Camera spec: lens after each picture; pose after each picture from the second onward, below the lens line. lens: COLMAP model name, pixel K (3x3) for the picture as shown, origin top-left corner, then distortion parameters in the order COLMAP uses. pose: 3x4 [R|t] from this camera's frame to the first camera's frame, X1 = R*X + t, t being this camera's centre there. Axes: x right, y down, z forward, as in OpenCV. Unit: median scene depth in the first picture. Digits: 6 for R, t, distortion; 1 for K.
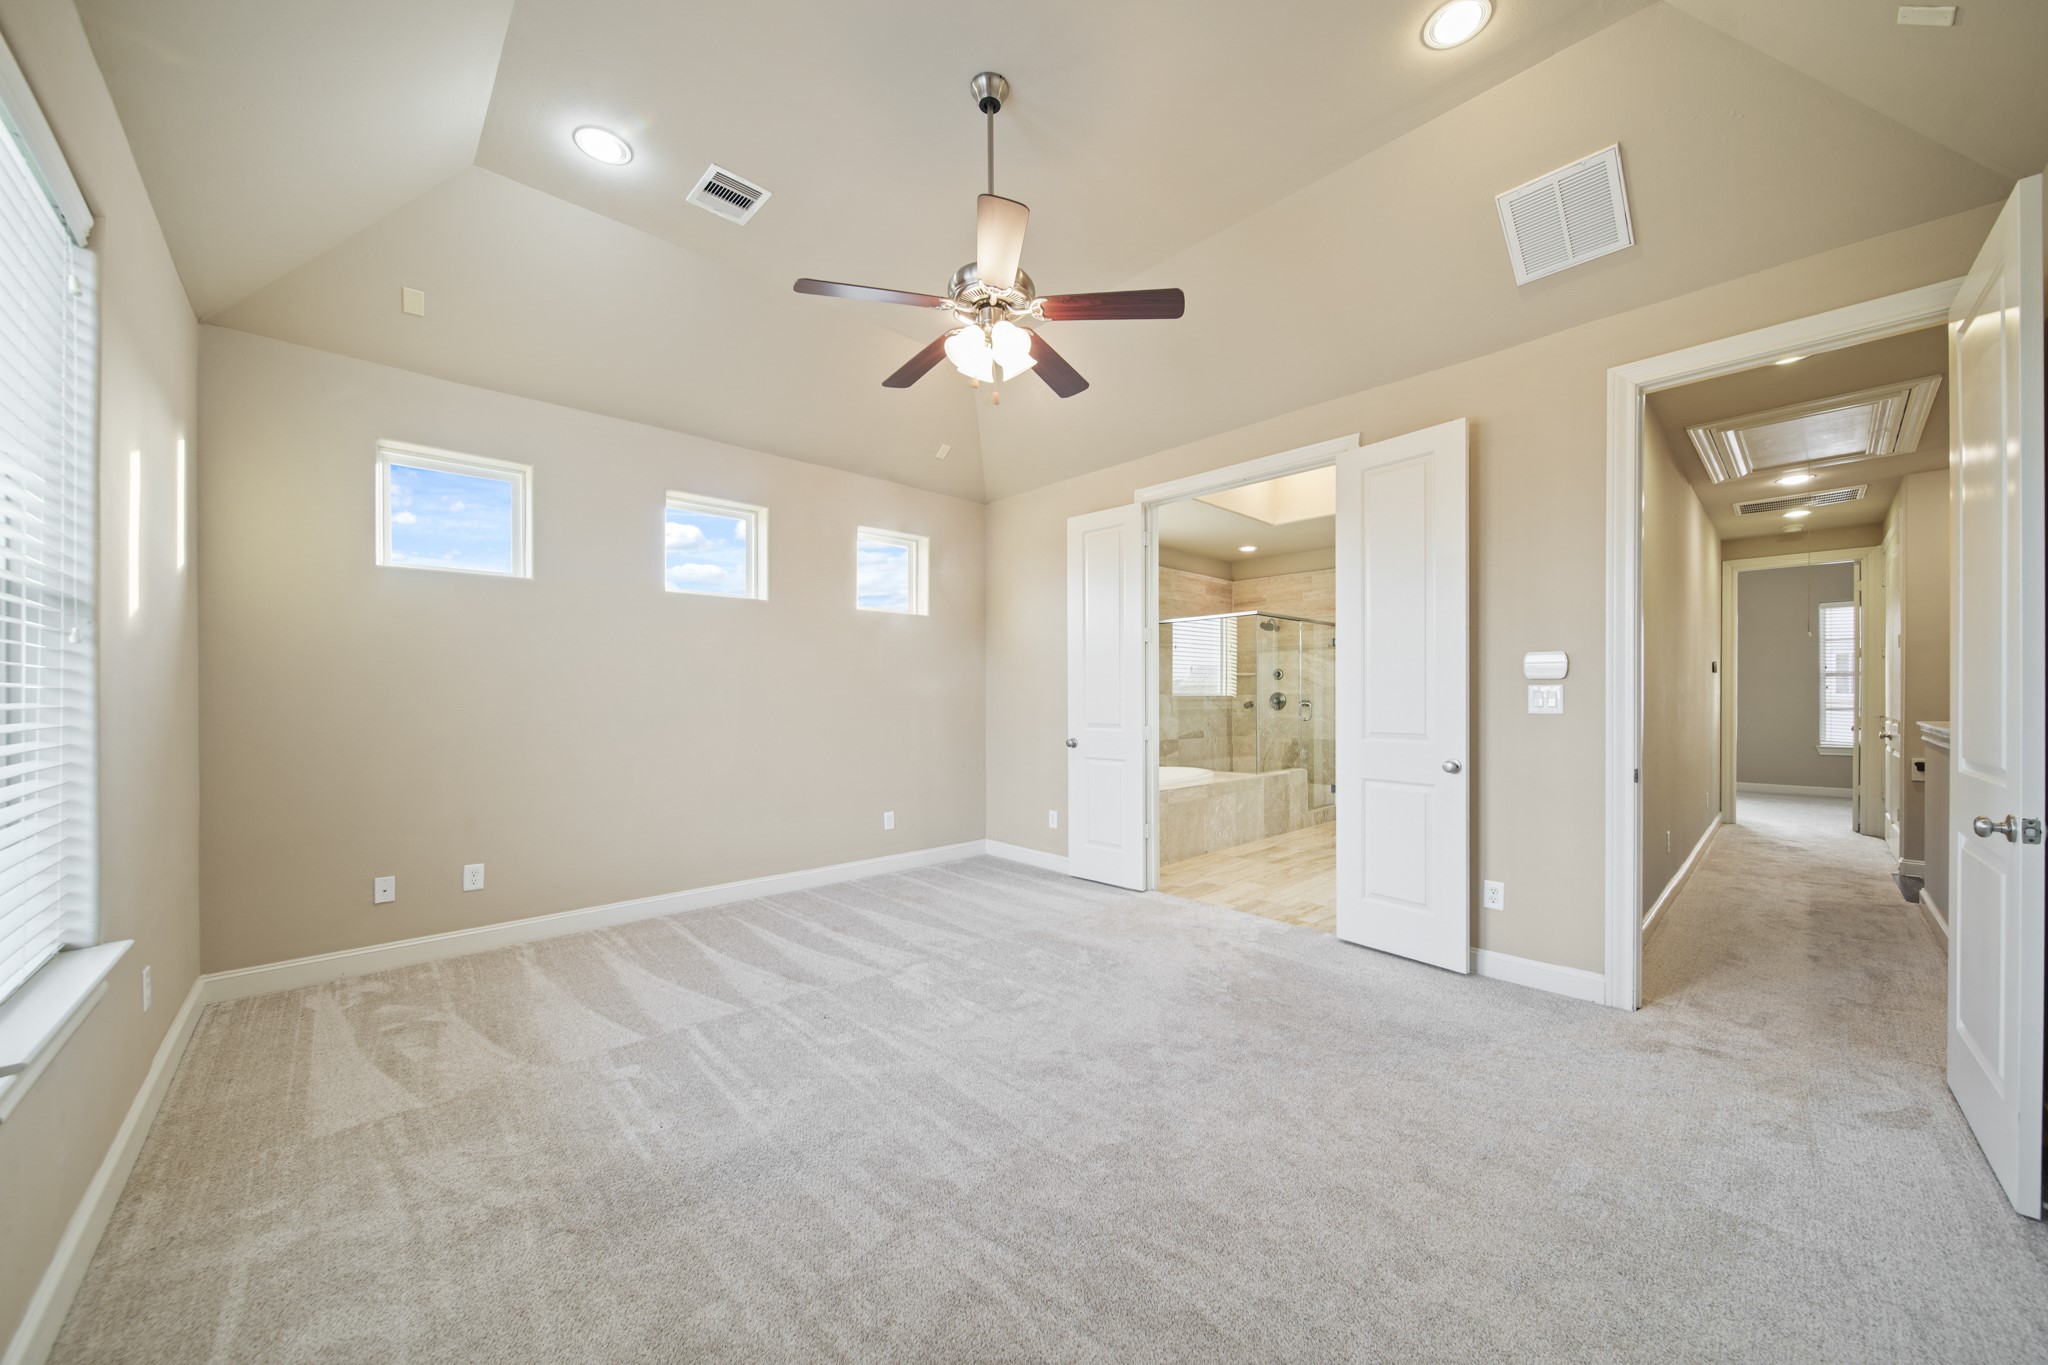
lens RADIAL K [[729.2, 0, 1042.6], [0, 729.2, 691.7], [0, 0, 1]] dist [-0.000472, -0.001066]
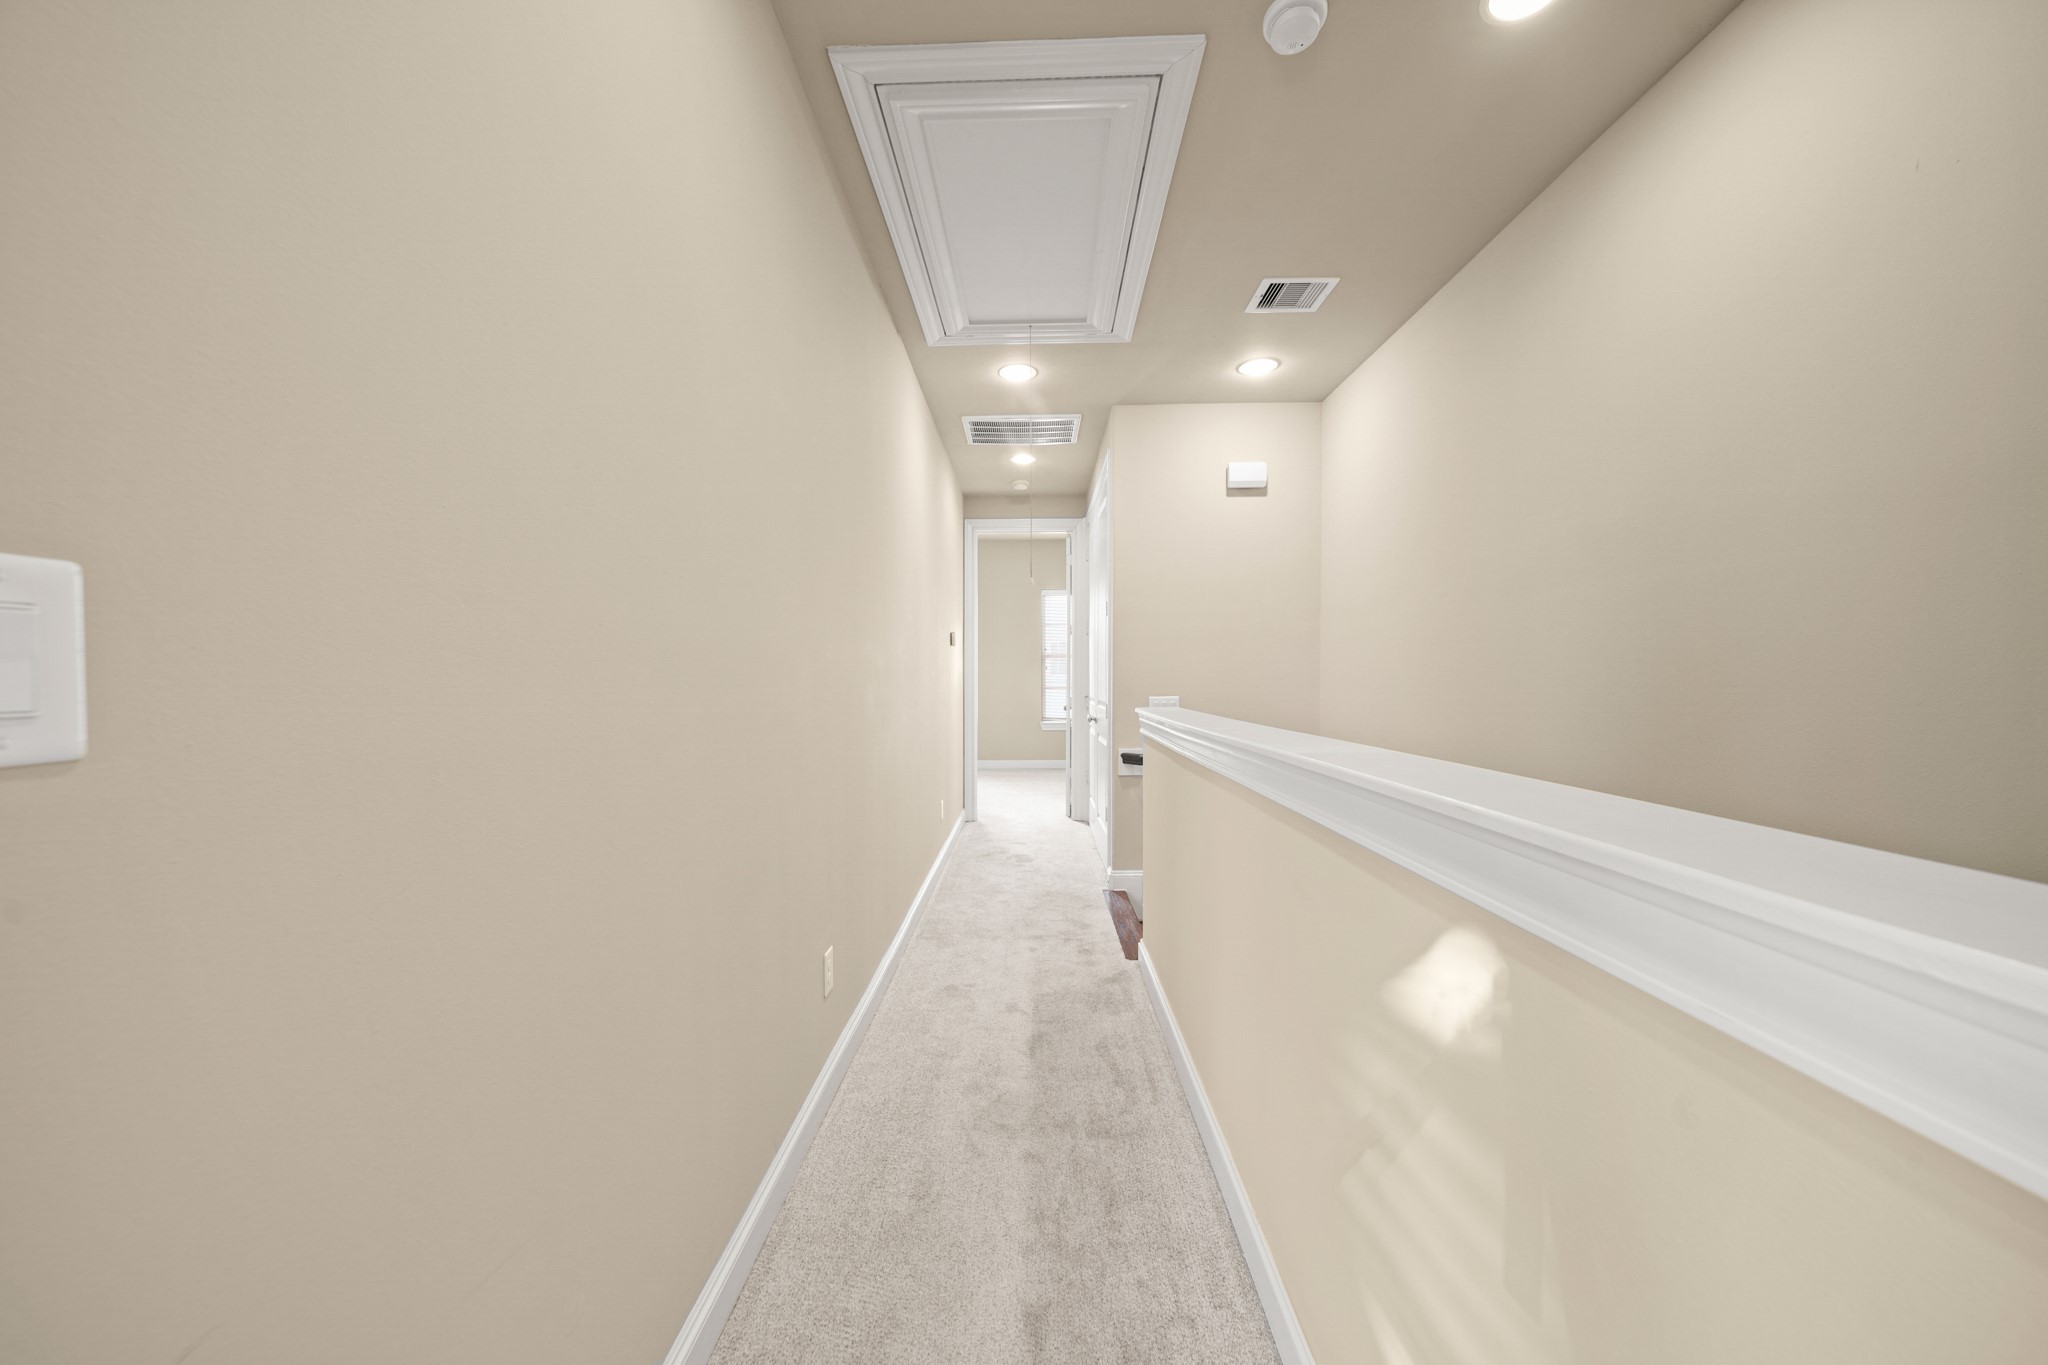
lens RADIAL K [[729.2, 0, 1019.2], [0, 729.2, 681.9], [0, 0, 1]] dist [-0.000472, -0.001066]
pose [[0.706254, -0.008706, 0.707905, 0.409173], [0.002333, 0.999948, 0.009971, 0.005067], [-0.707955, -0.005391, 0.706237, 0.383005]]
